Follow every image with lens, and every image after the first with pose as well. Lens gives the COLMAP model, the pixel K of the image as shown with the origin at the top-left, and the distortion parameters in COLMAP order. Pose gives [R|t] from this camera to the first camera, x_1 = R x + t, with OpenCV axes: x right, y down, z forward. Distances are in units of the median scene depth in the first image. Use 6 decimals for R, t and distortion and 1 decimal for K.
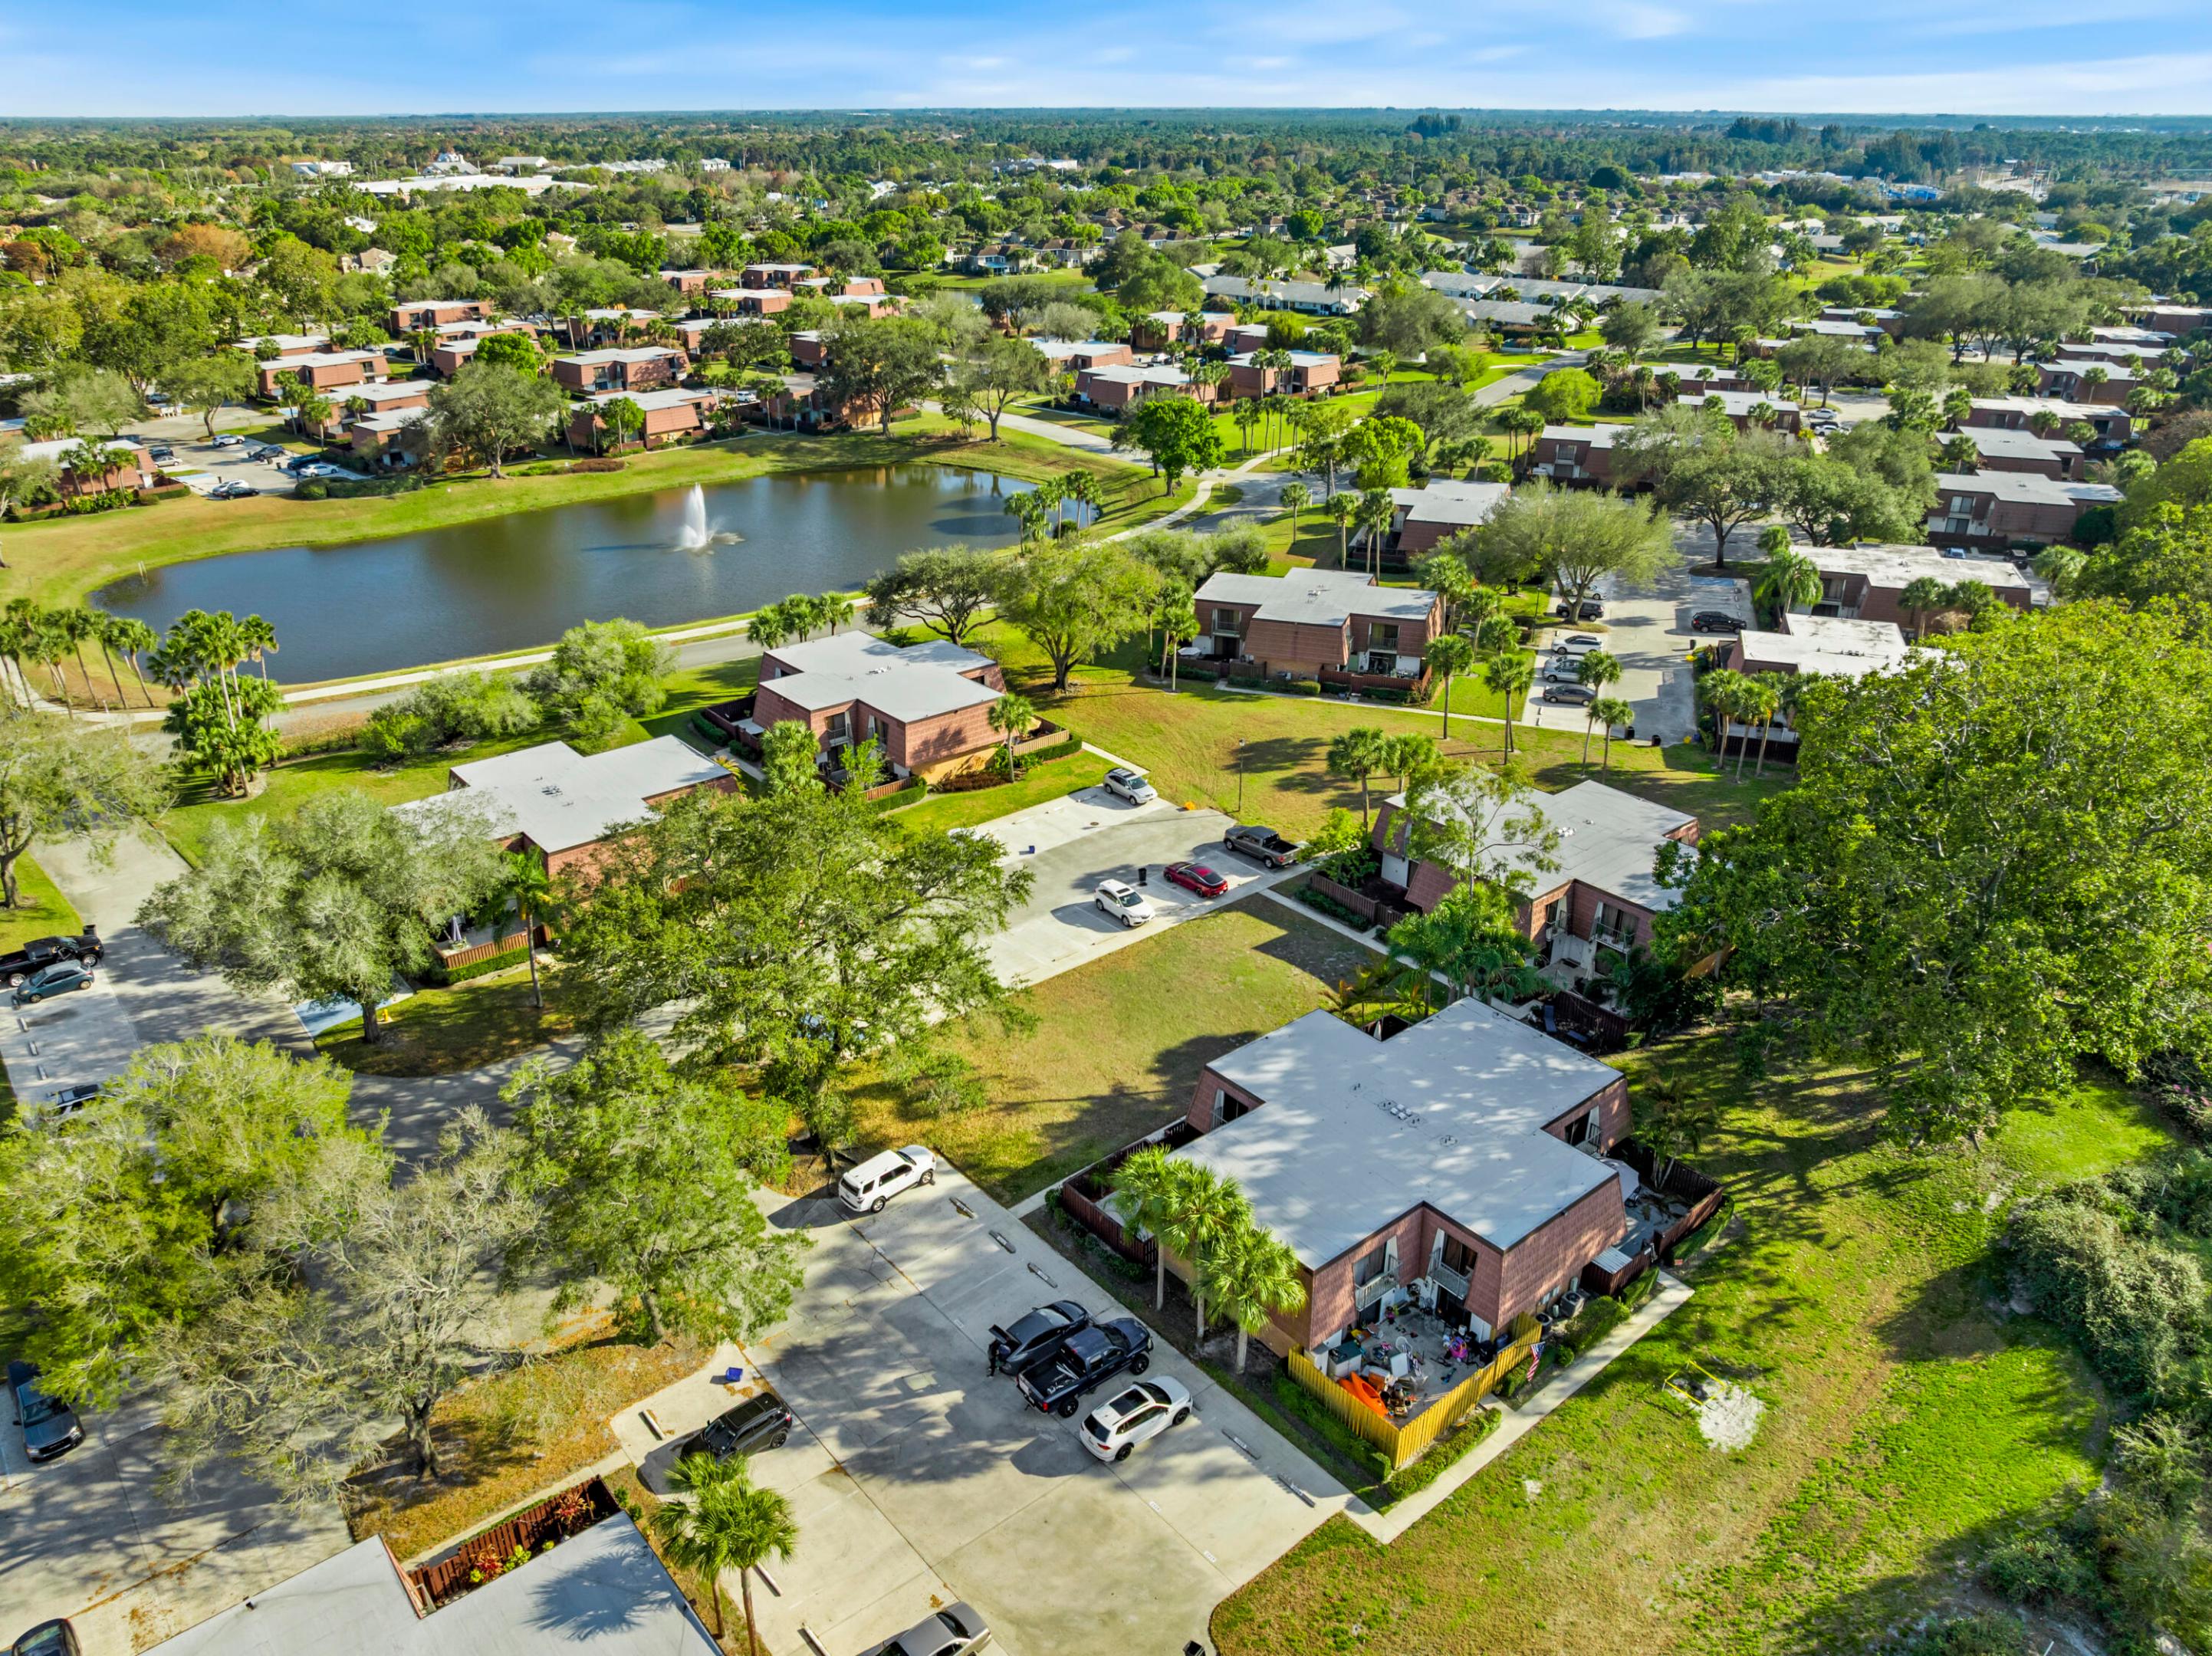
lens RADIAL K [[1589.8, 0, 1106.0], [0, 1589.8, 828.0], [0, 0, 1]] dist [-0.049399, 0.003045]
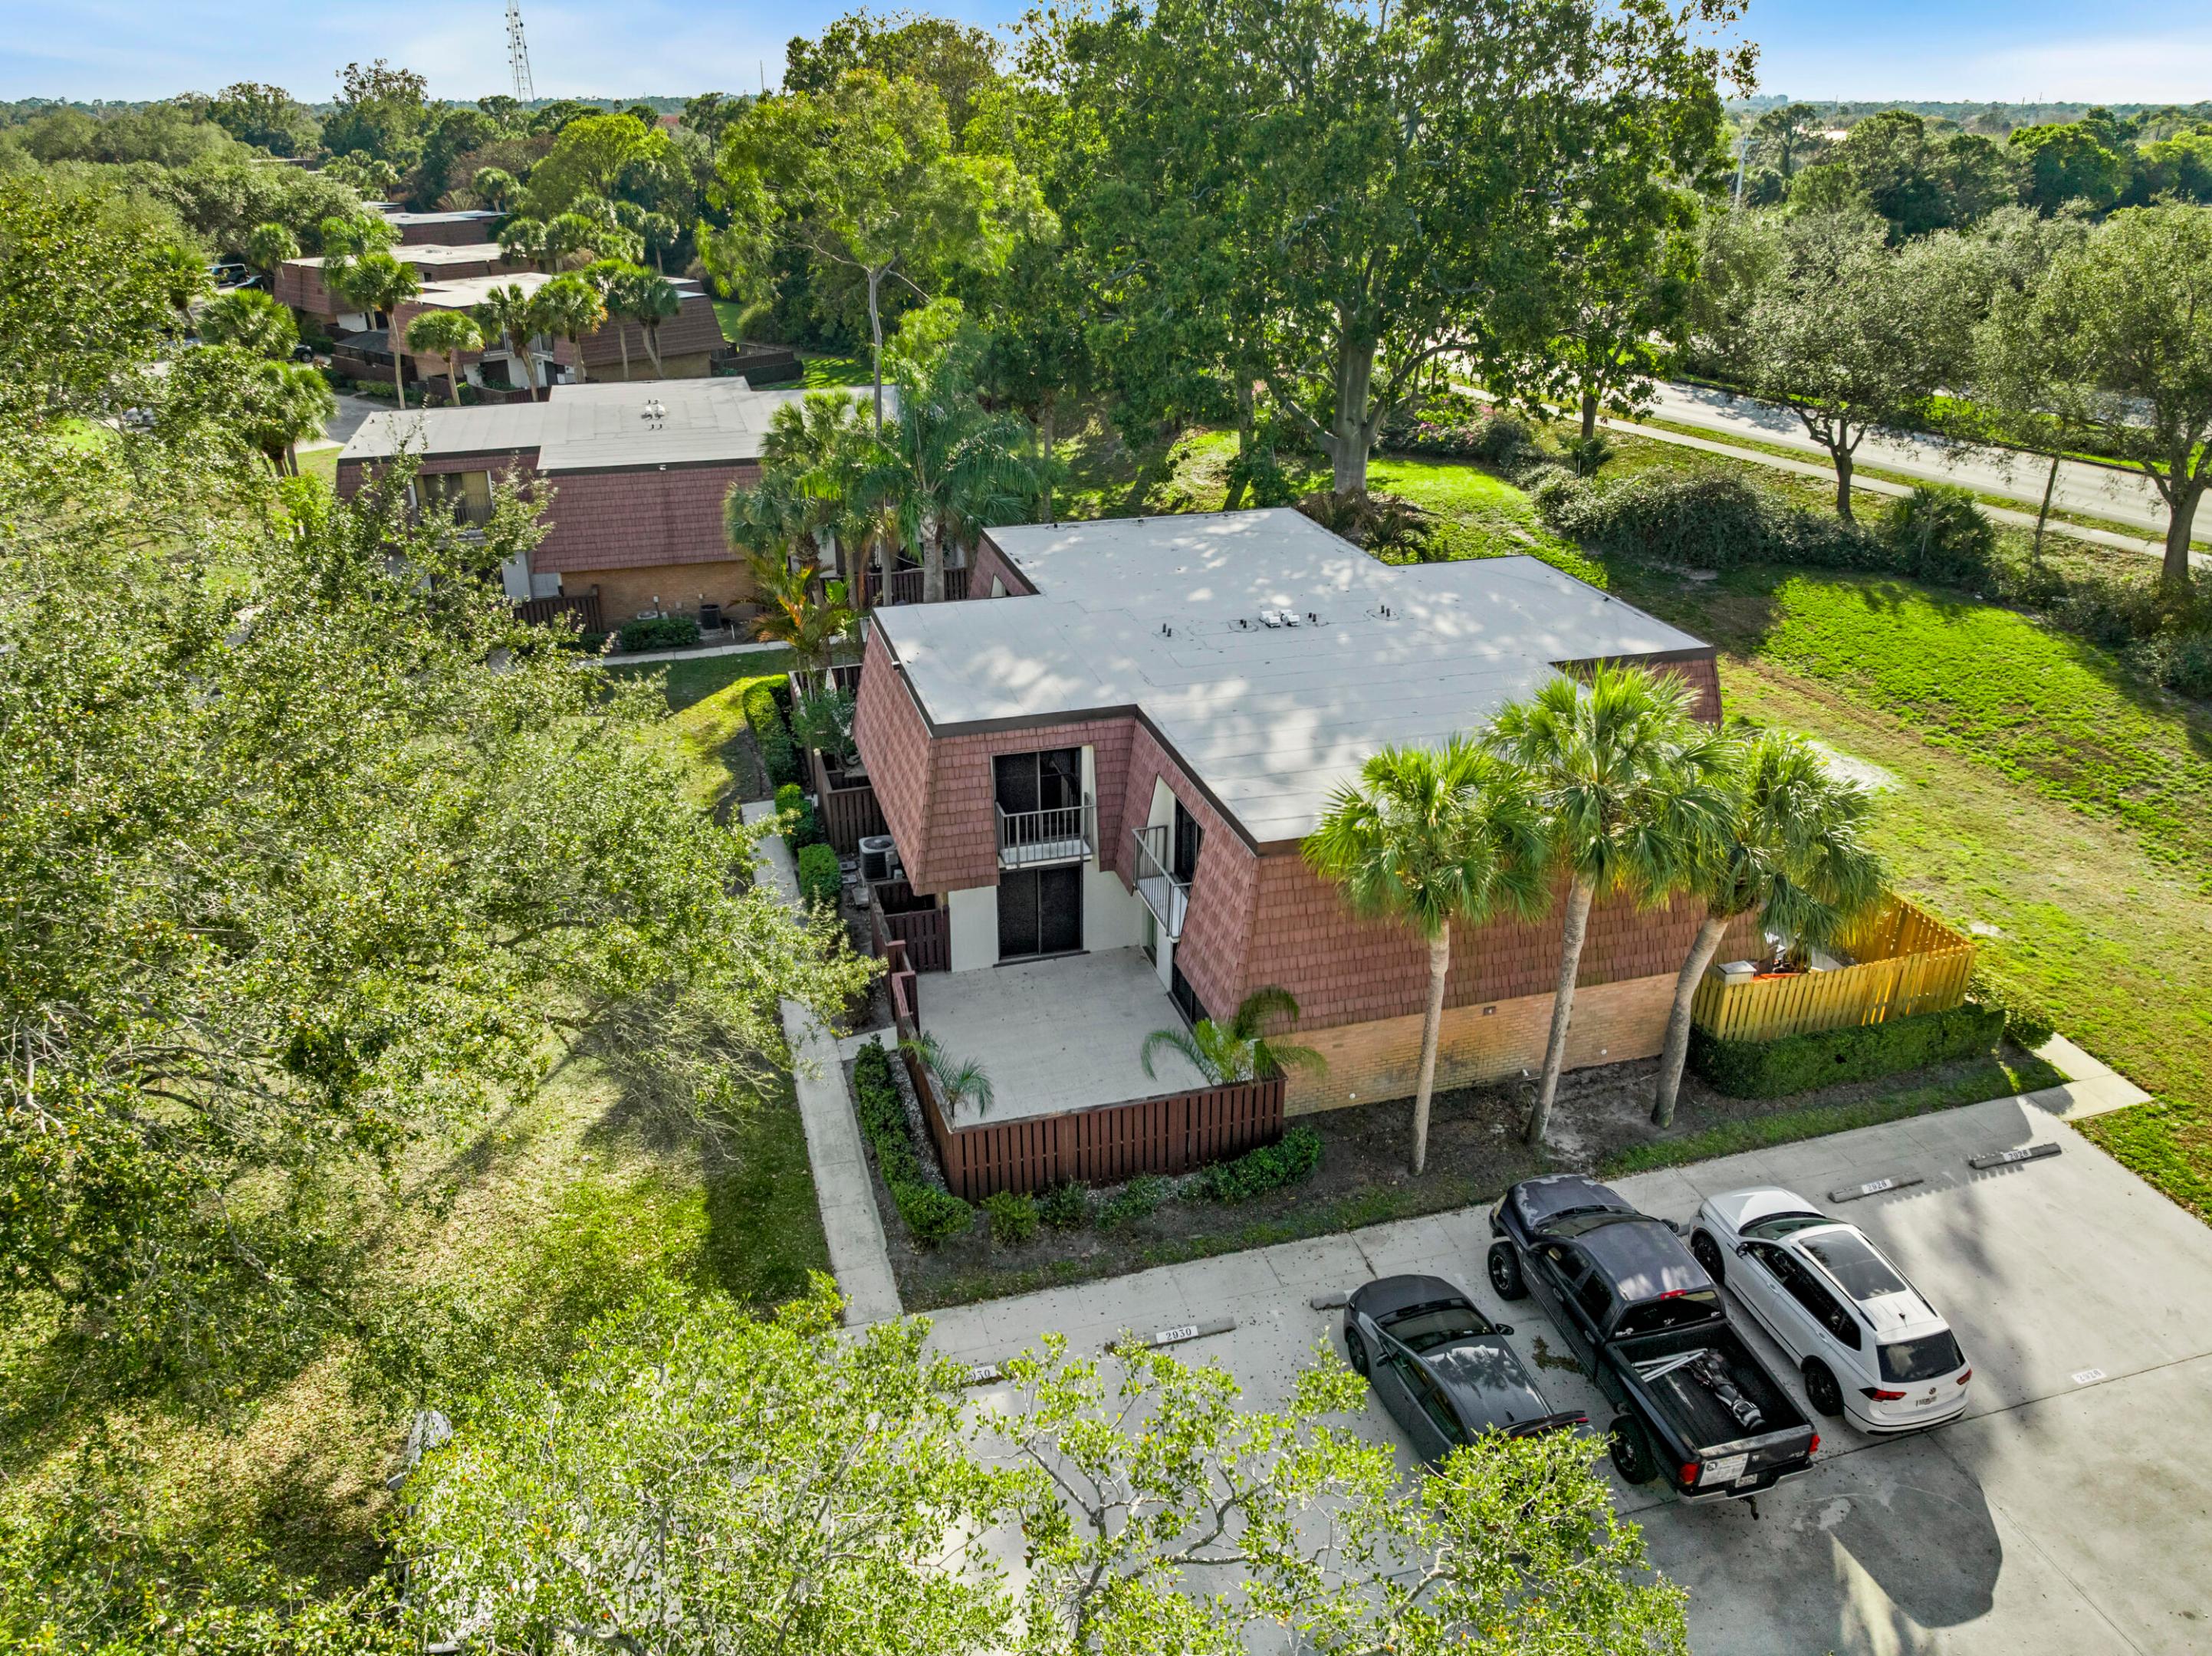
lens RADIAL K [[1589.8, 0, 1106.0], [0, 1589.8, 828.0], [0, 0, 1]] dist [-0.049399, 0.003045]
pose [[0.419349, -0.404146, 0.812904, -0.322926], [0.432486, 0.876235, 0.212527, 0.116774], [-0.798187, 0.262446, 0.542236, 0.917697]]
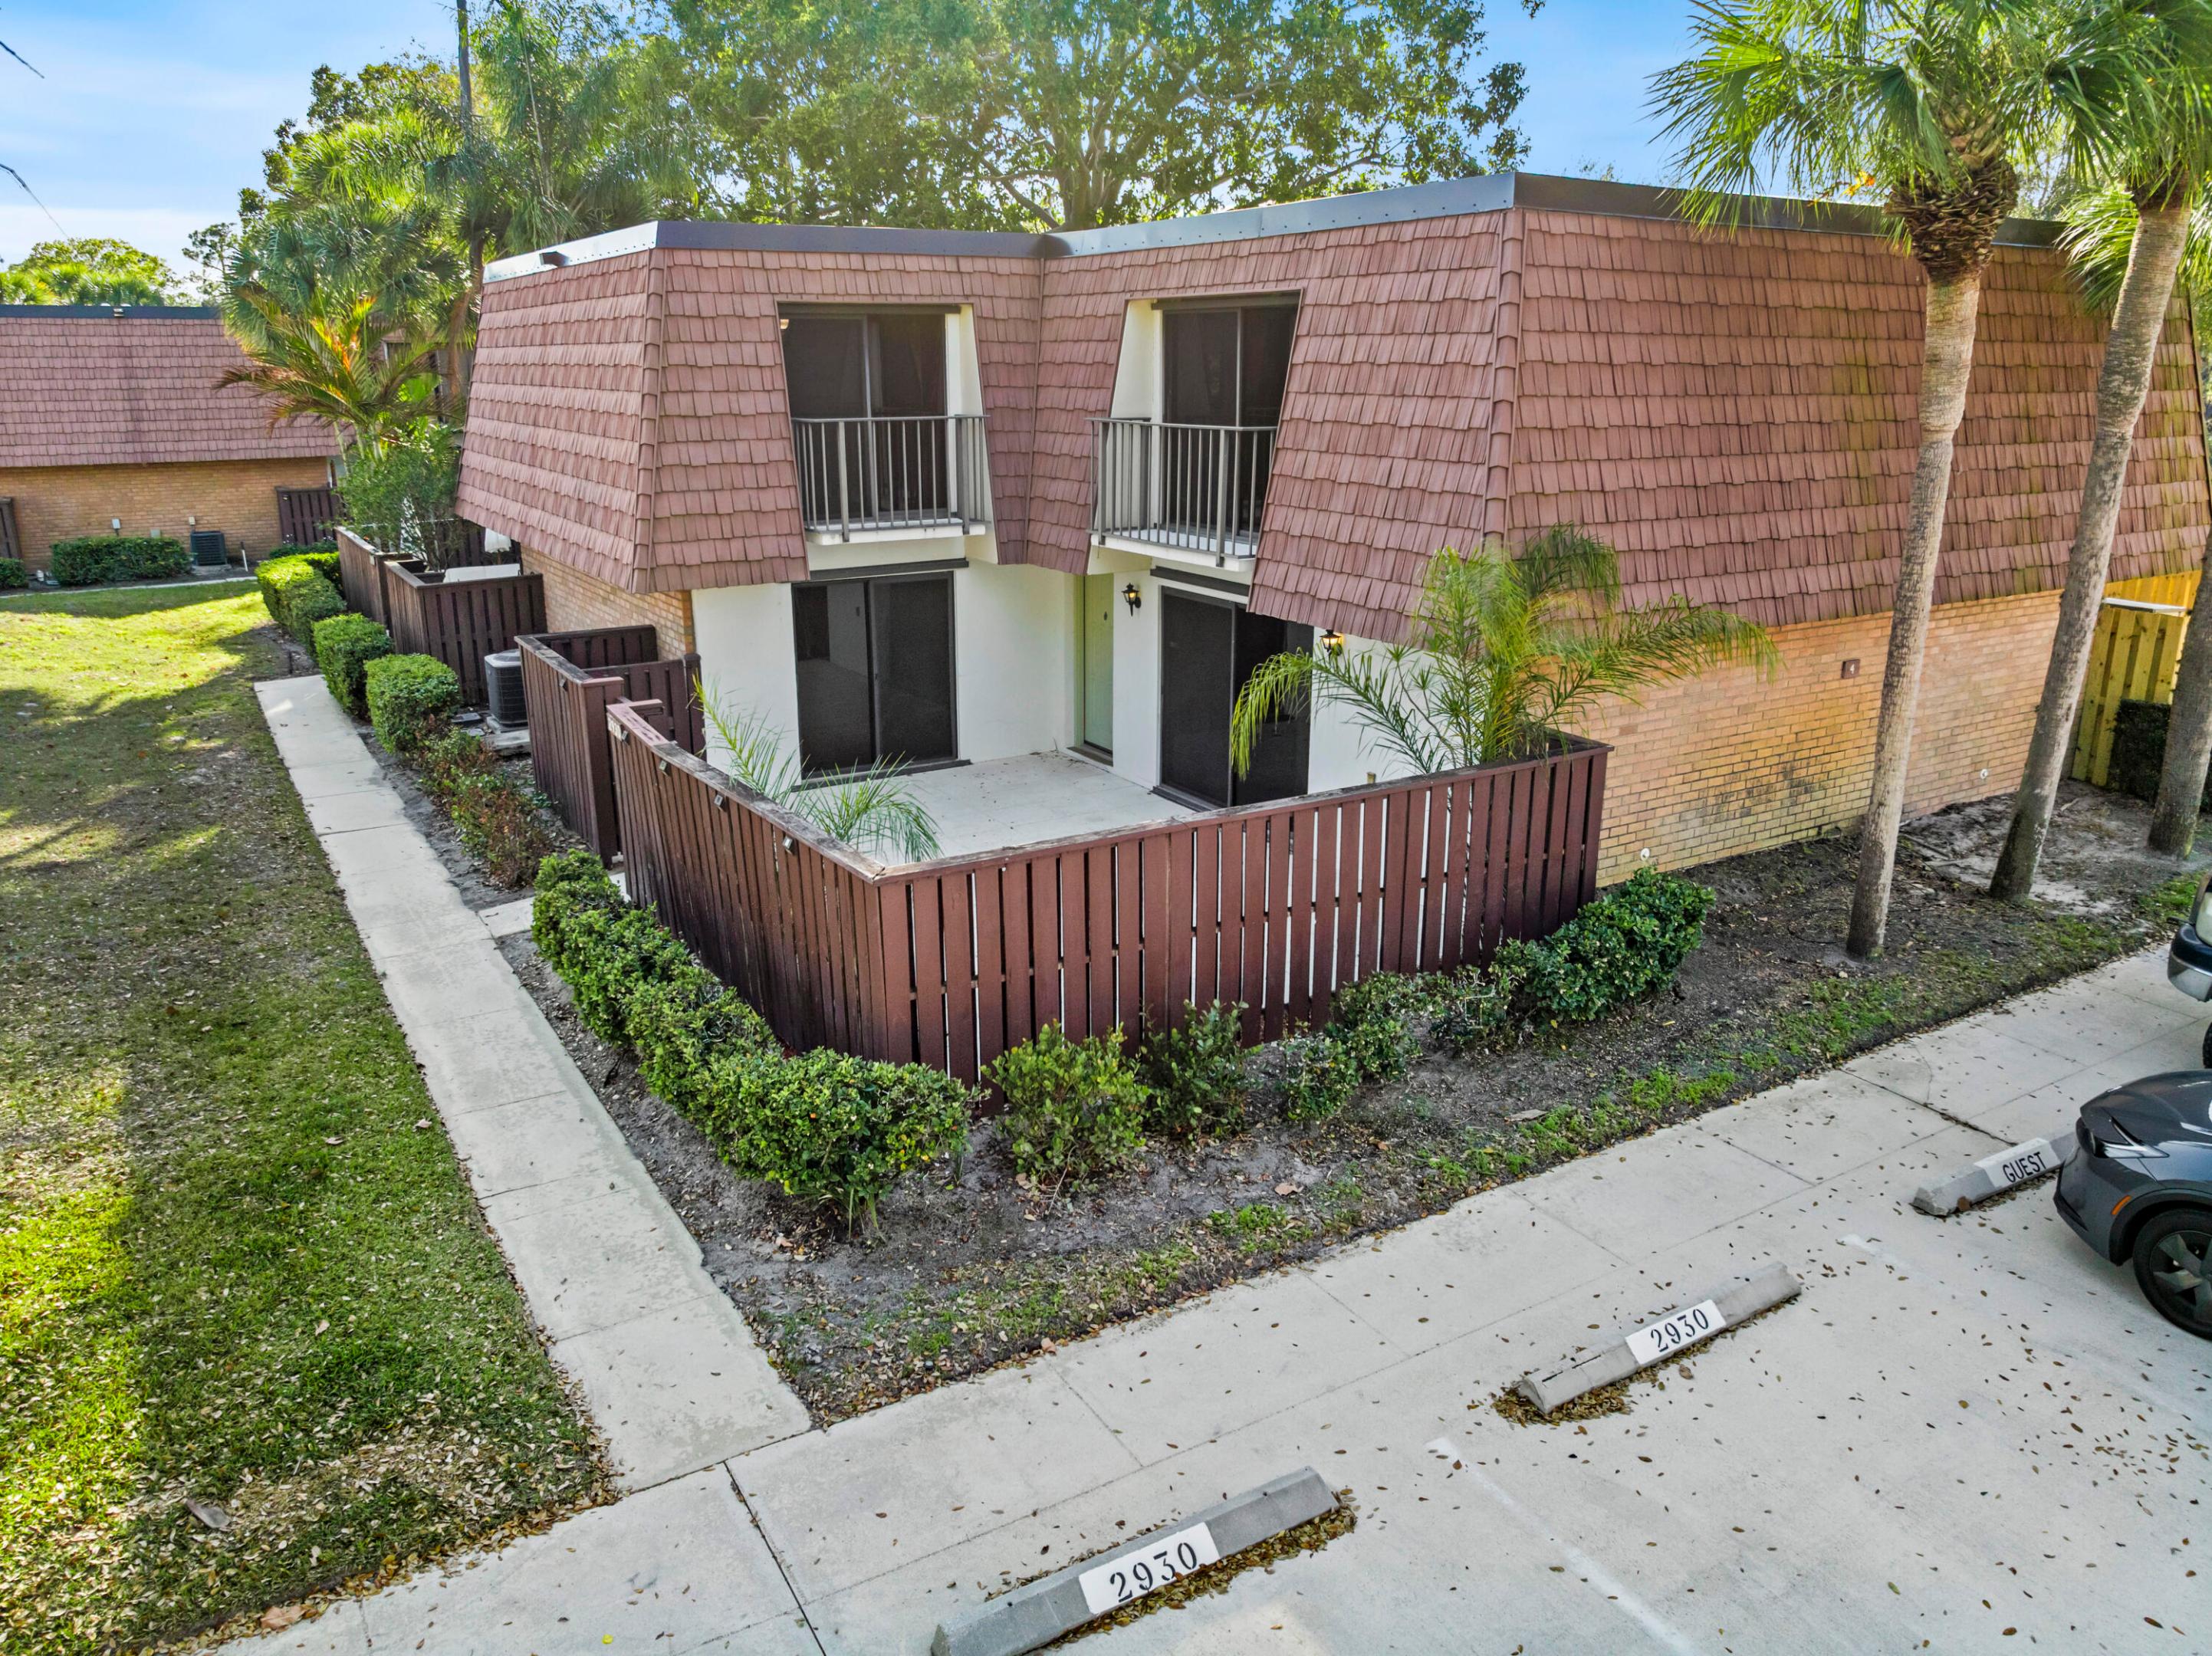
lens RADIAL K [[1589.8, 0, 1106.0], [0, 1589.8, 828.0], [0, 0, 1]] dist [-0.049399, 0.003045]
pose [[0.166746, -0.313174, 0.934942, -0.164329], [0.461252, 0.862842, 0.206759, 0.232396], [-0.871460, 0.396768, 0.288328, 1.133242]]
